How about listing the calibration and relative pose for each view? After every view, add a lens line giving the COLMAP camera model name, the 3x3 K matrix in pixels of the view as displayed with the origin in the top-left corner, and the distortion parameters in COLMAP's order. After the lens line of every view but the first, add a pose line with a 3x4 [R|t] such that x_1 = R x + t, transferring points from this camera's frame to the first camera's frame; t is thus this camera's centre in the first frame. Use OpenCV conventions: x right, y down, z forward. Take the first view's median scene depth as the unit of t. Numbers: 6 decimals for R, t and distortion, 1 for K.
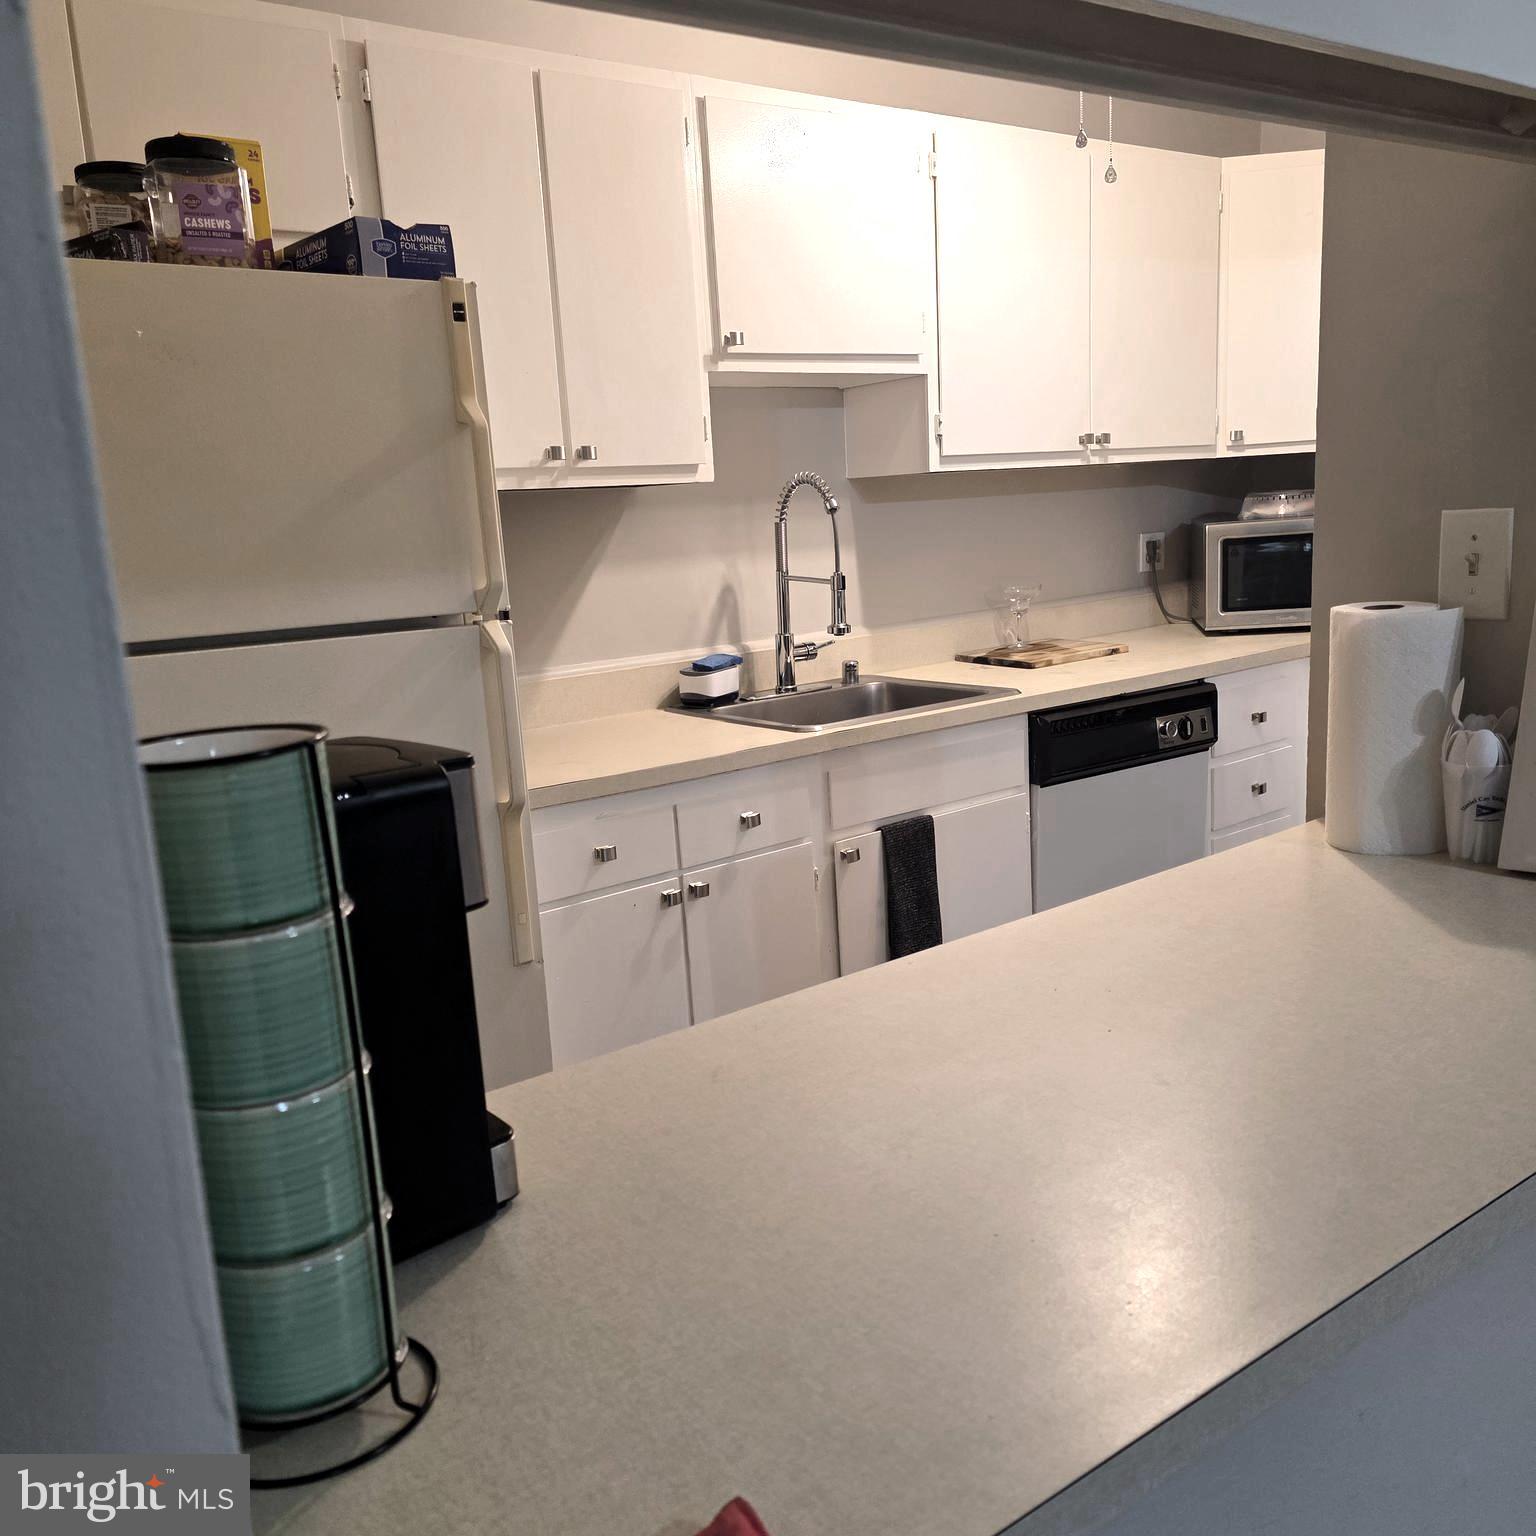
lens RADIAL K [[1375.3, 0, 758.9], [0, 1375.3, 771.2], [0, 0, 1]] dist [0.088011, -0.107565]
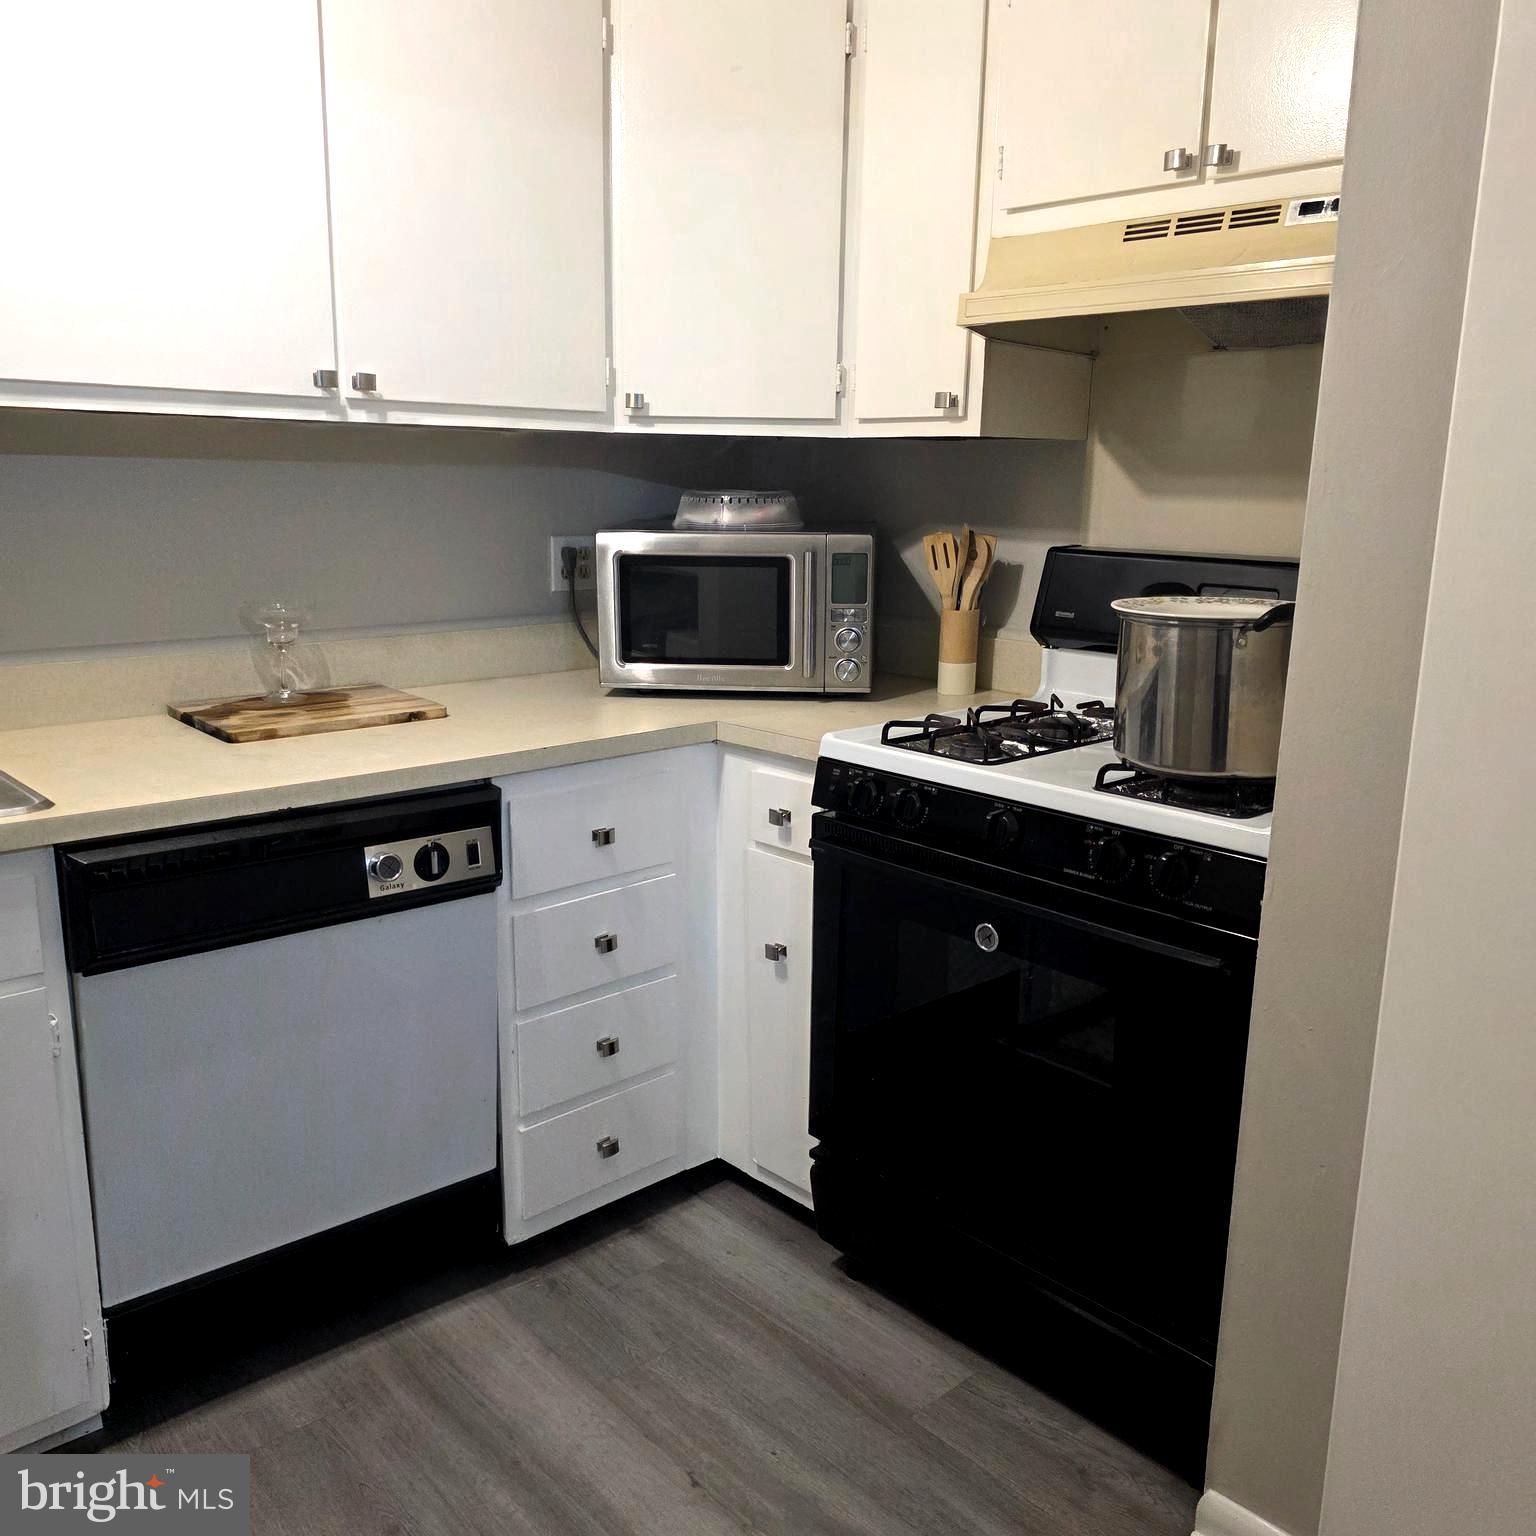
lens RADIAL K [[1375.3, 0, 770.3], [0, 1375.3, 762.5], [0, 0, 1]] dist [0.088011, -0.107565]
pose [[0.991928, 0.052444, 0.115453, 0.382717], [-0.054583, 0.998390, 0.015445, -0.092743], [-0.114457, -0.021622, 0.993193, 0.372650]]
